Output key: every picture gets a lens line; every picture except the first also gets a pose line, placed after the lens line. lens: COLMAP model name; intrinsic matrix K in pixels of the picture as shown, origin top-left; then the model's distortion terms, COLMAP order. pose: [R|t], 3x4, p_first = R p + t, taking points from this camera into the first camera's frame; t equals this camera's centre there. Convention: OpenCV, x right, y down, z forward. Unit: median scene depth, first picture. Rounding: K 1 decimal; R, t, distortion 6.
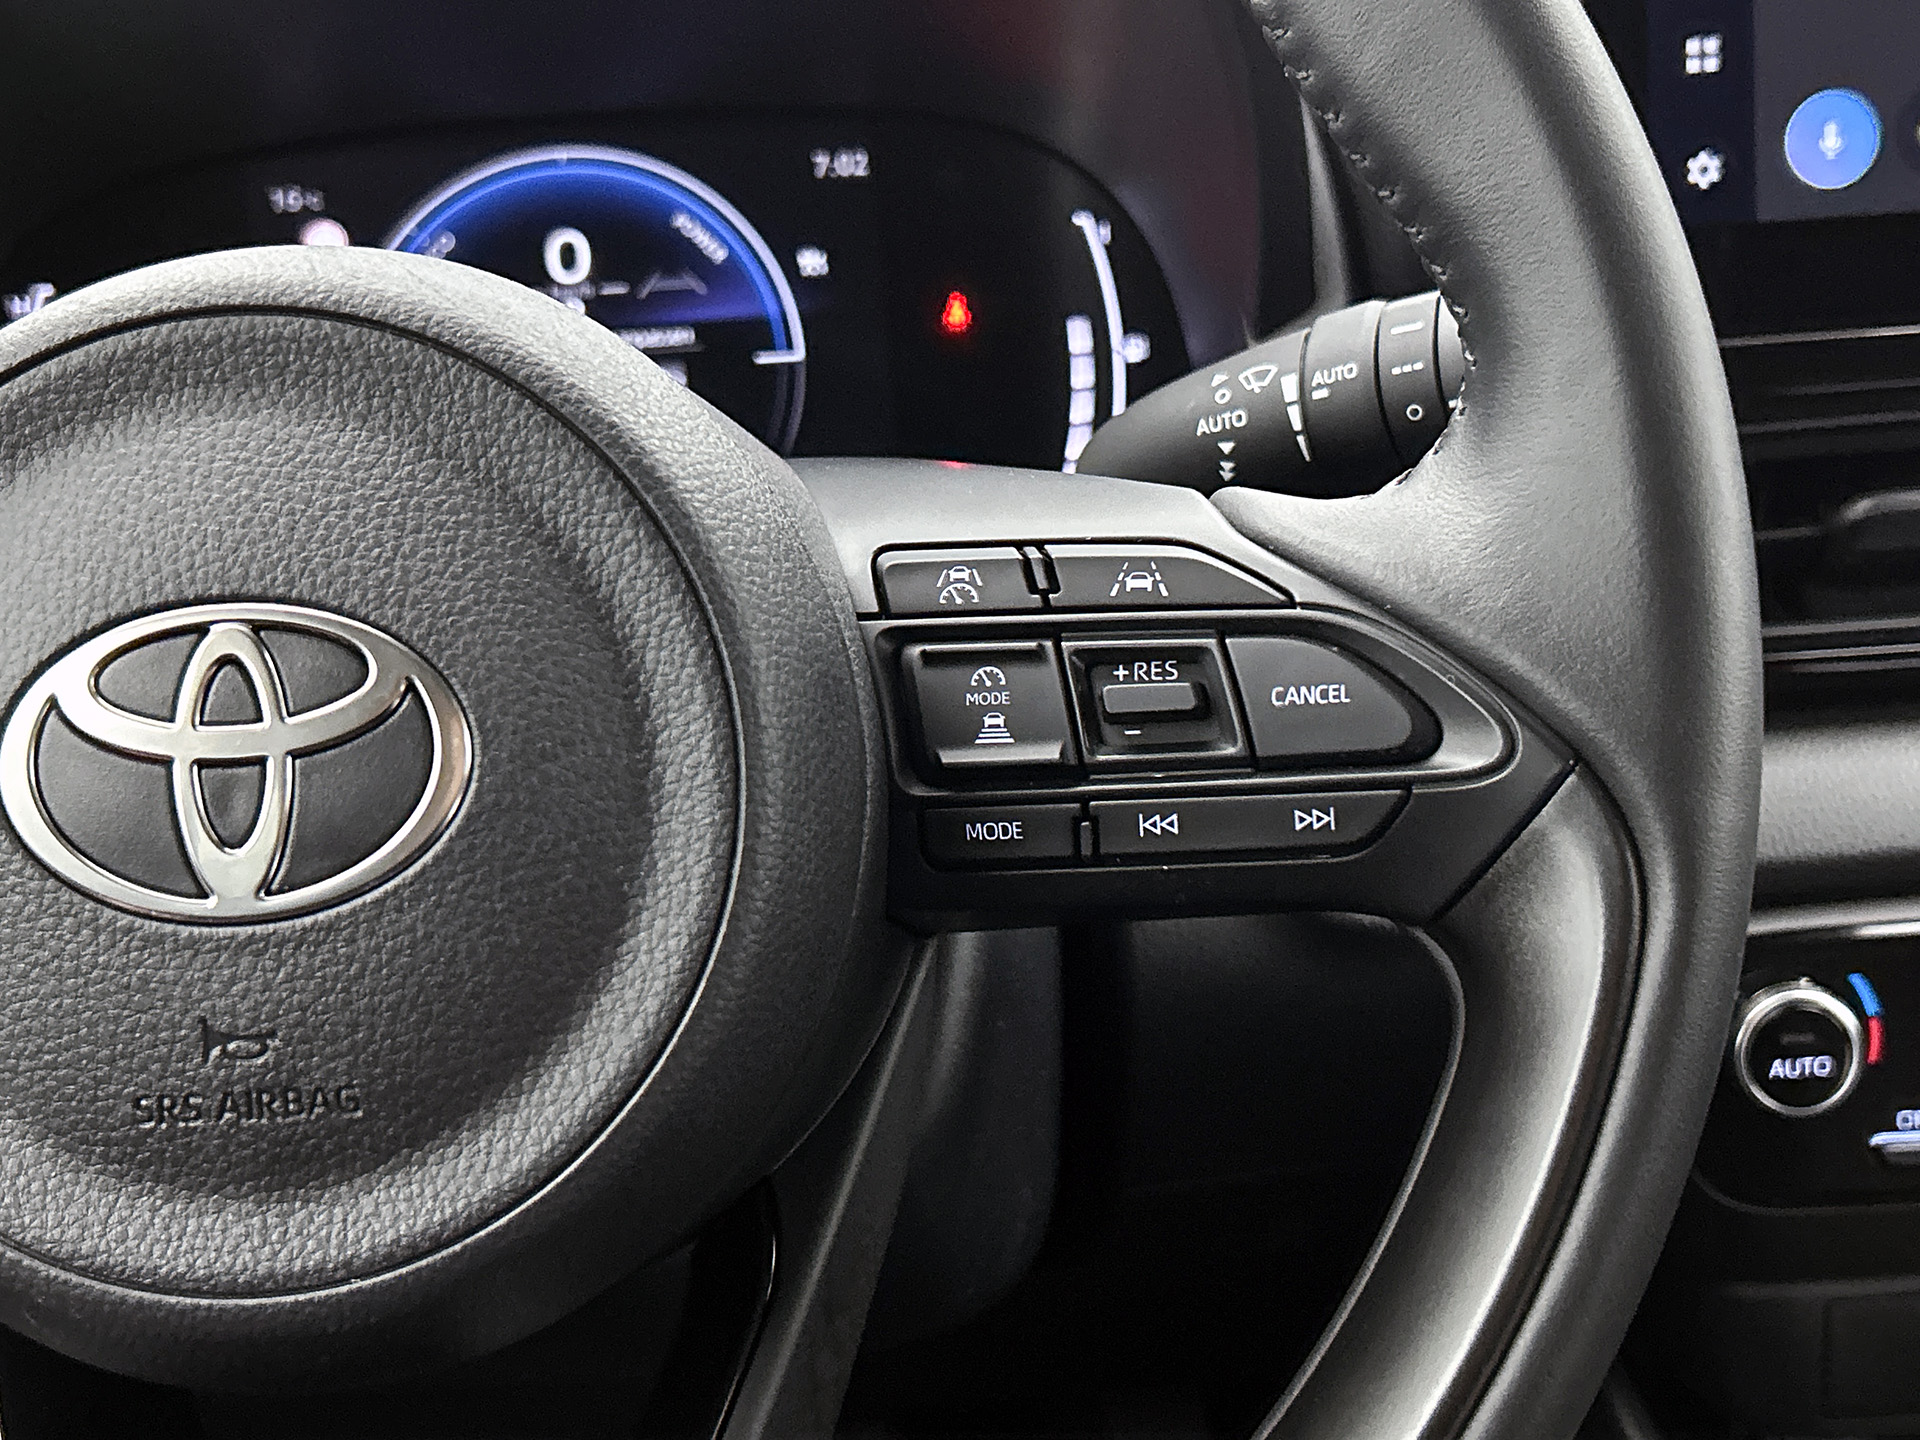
lens RADIAL K [[2409.4, 0, 973.3], [0, 2409.4, 723.0], [0, 0, 1]] dist [0.077327, 0.000000]
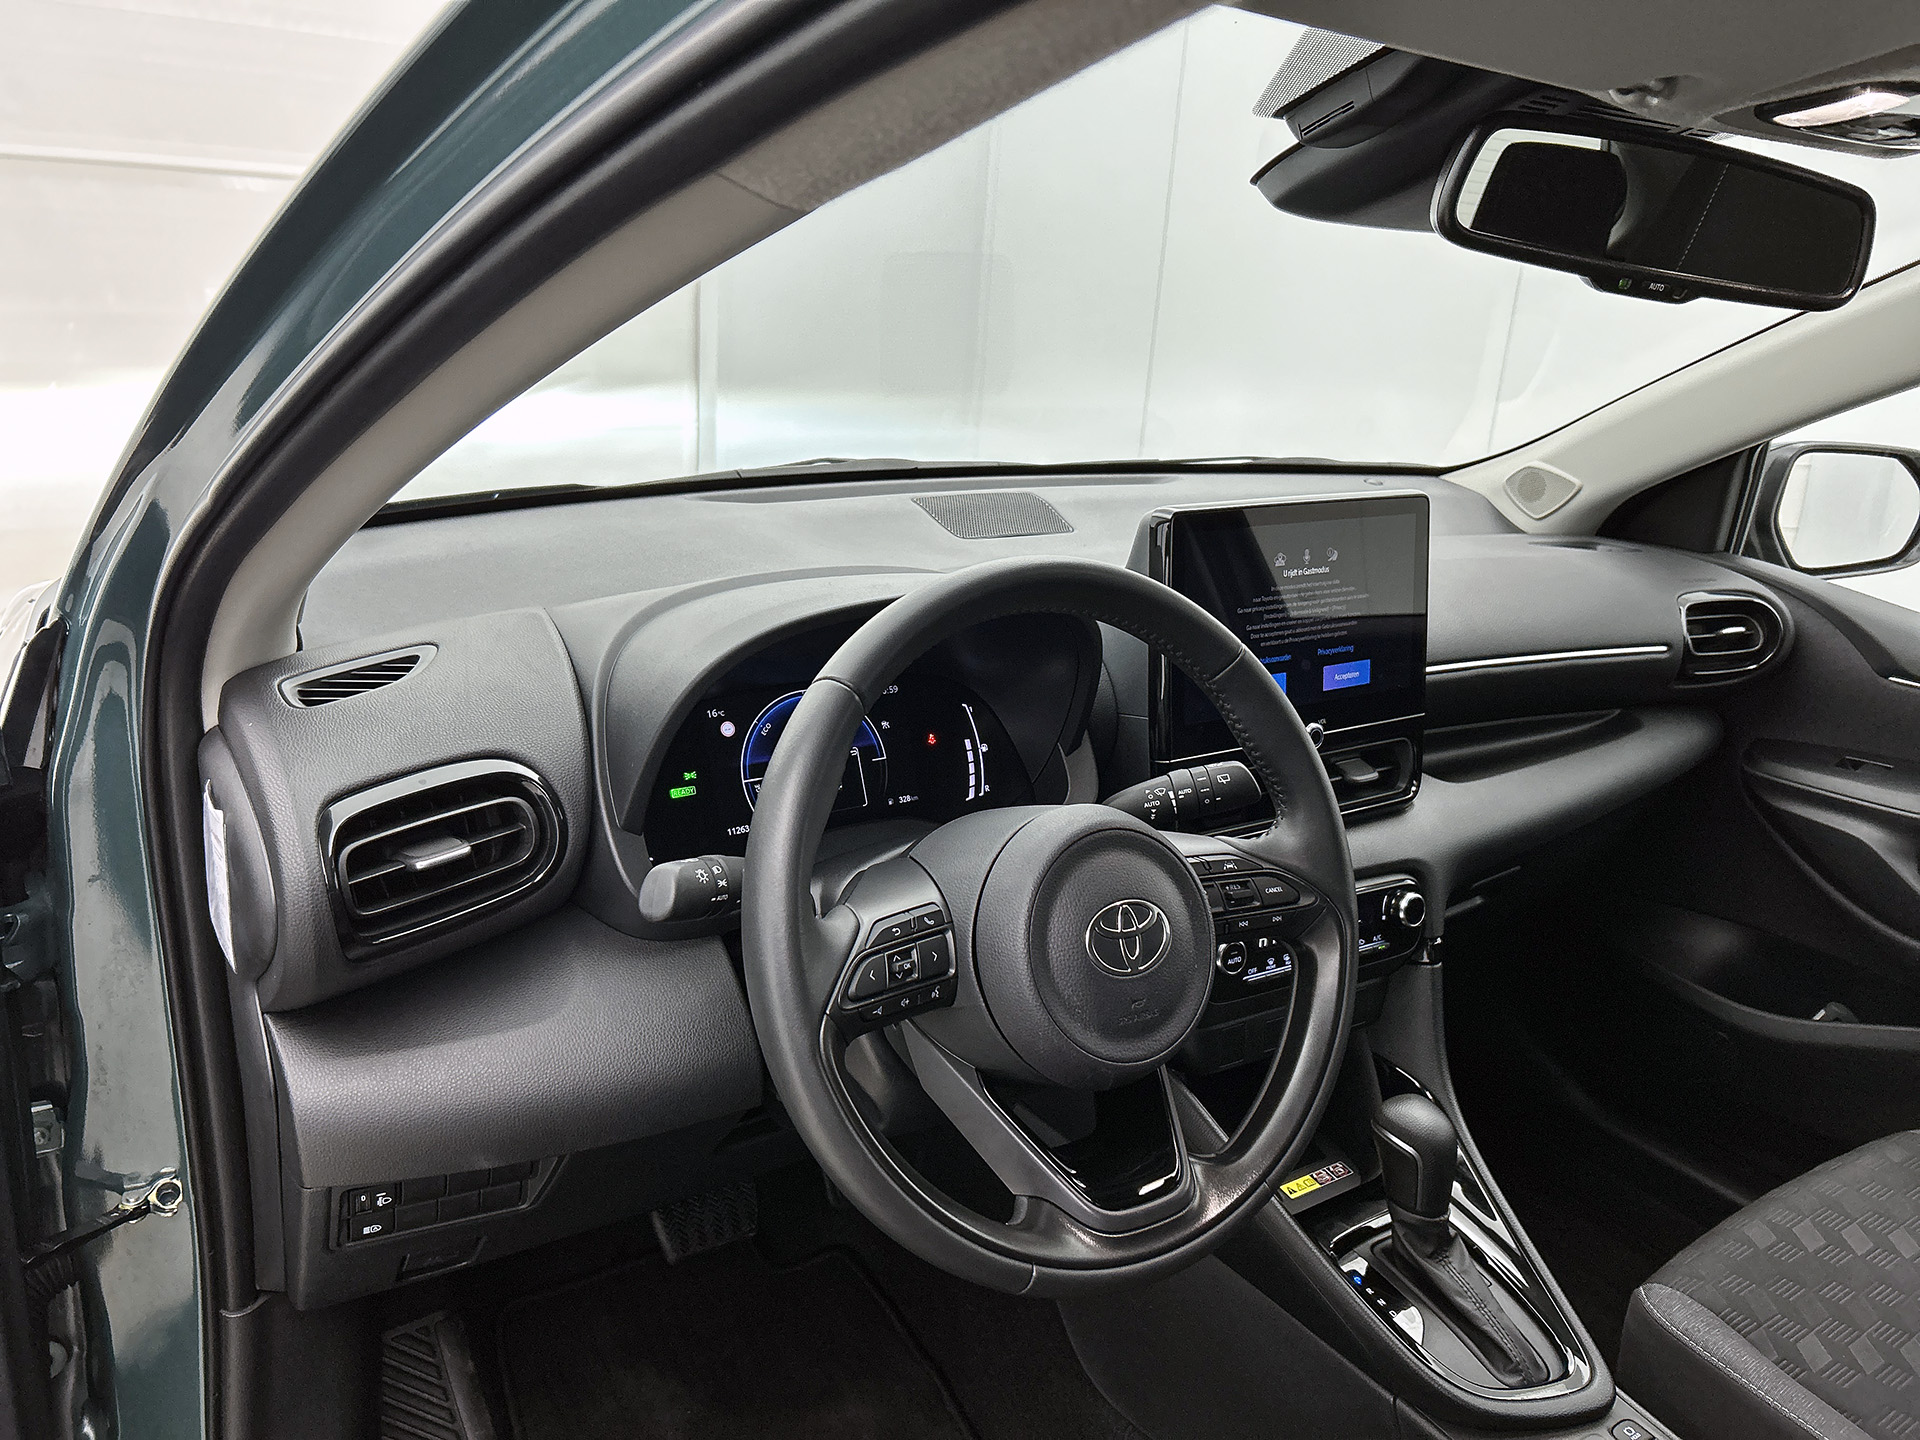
lens RADIAL K [[1484.5, 0, 979.3], [0, 1484.5, 720.7], [0, 0, 1]] dist [0.053435, -0.069368]
pose [[0.850122, -0.053130, 0.523899, -1.827849], [0.071048, 0.997373, -0.014142, -0.338361], [-0.521771, 0.049245, 0.851663, -1.101939]]
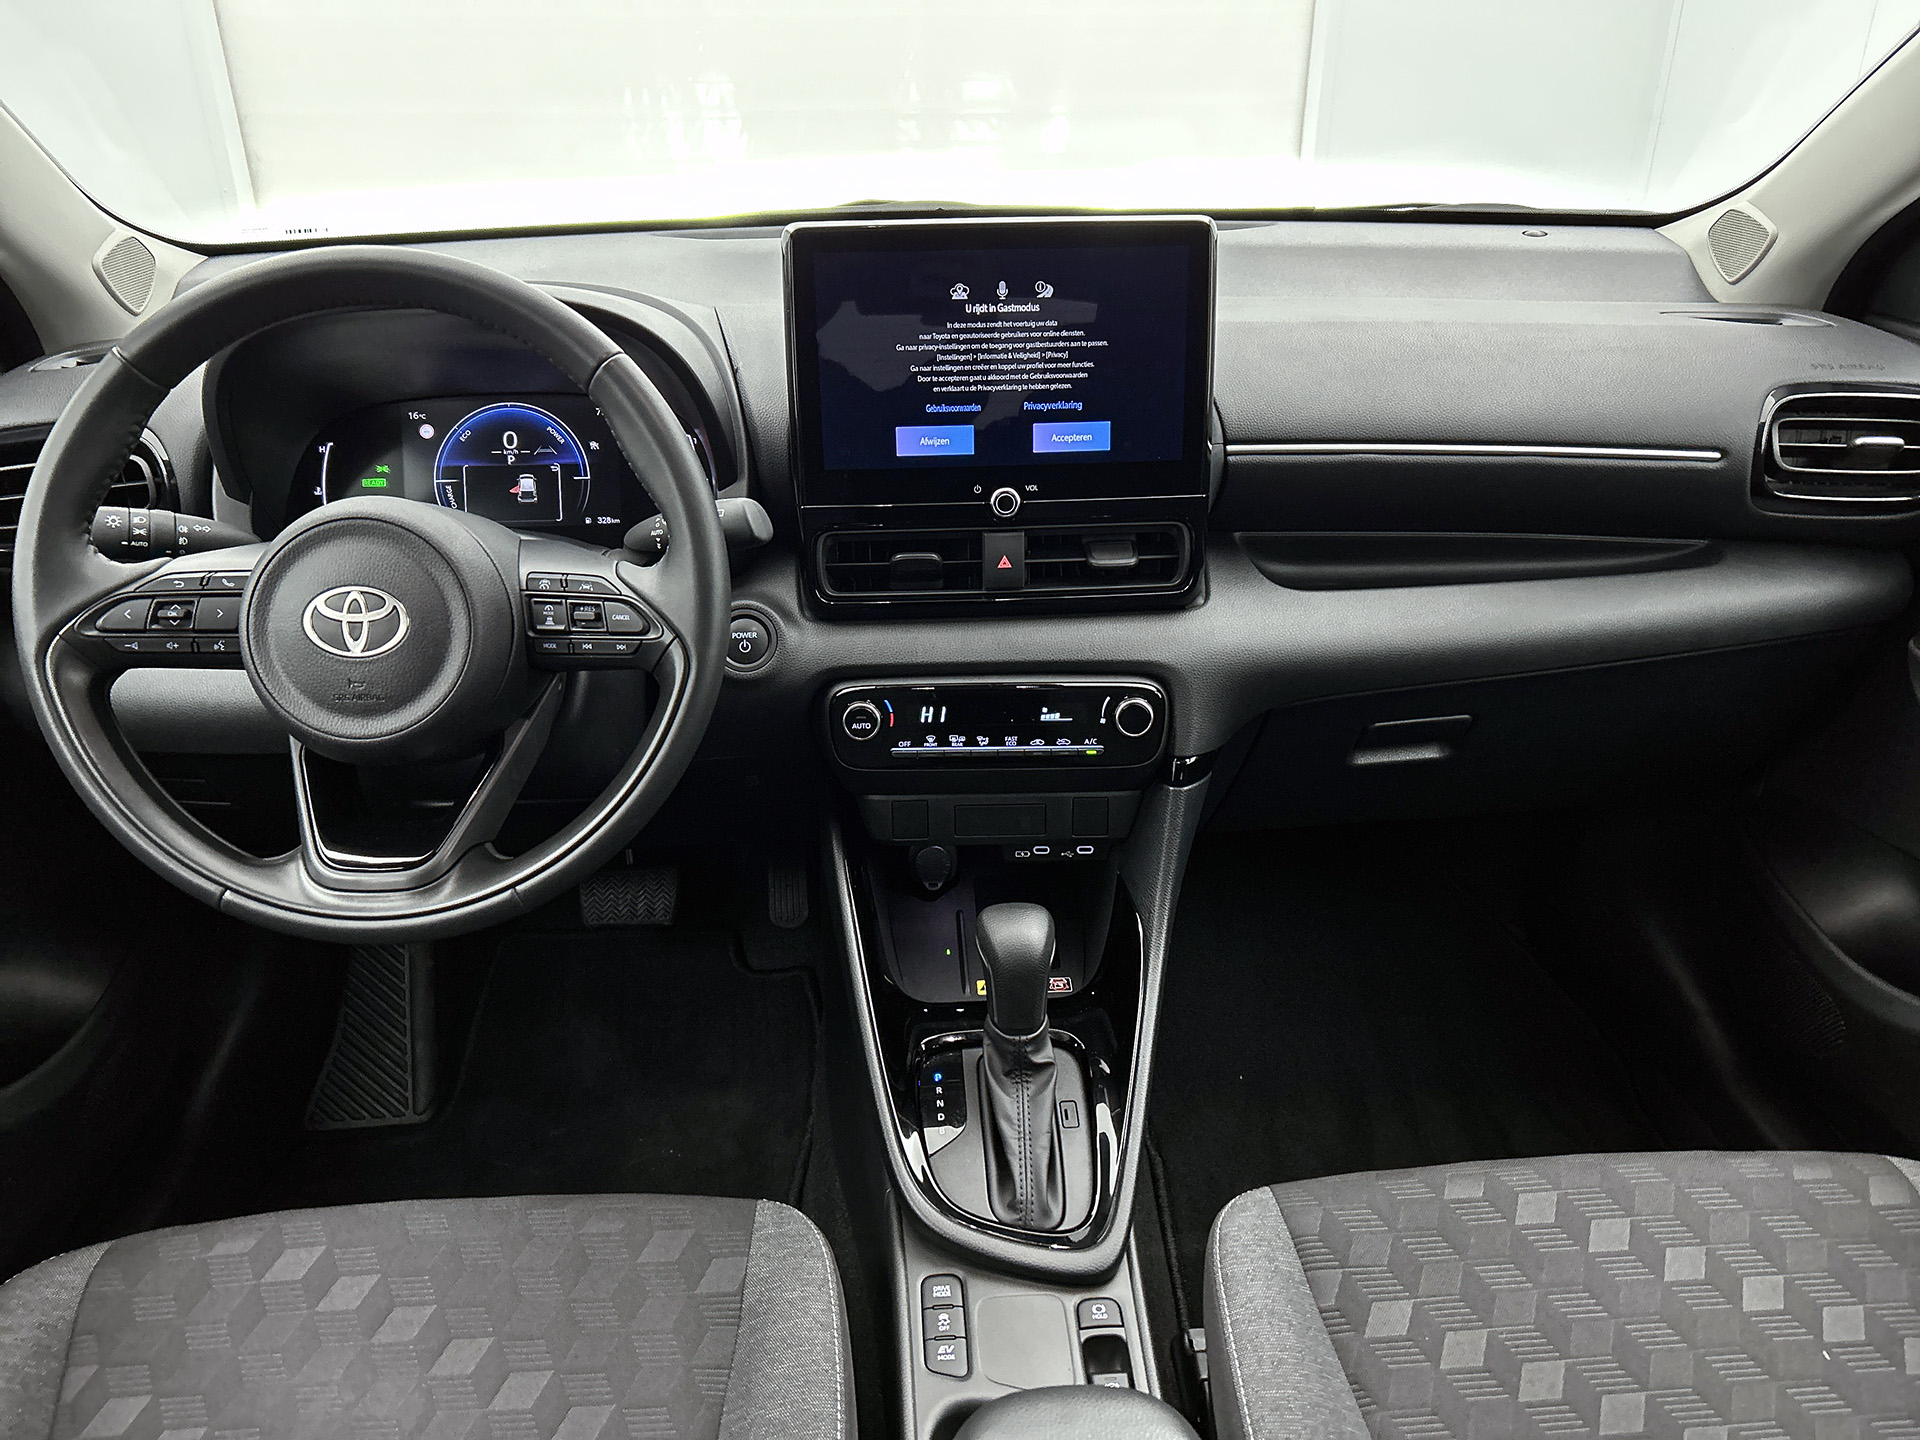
lens RADIAL K [[1484.5, 0, 967.6], [0, 1484.5, 746.4], [0, 0, 1]] dist [0.053435, -0.069368]
pose [[0.998795, 0.045922, 0.017309, 0.765387], [-0.047637, 0.991978, 0.117091, -0.130069], [-0.011793, -0.117775, 0.992970, -1.738013]]
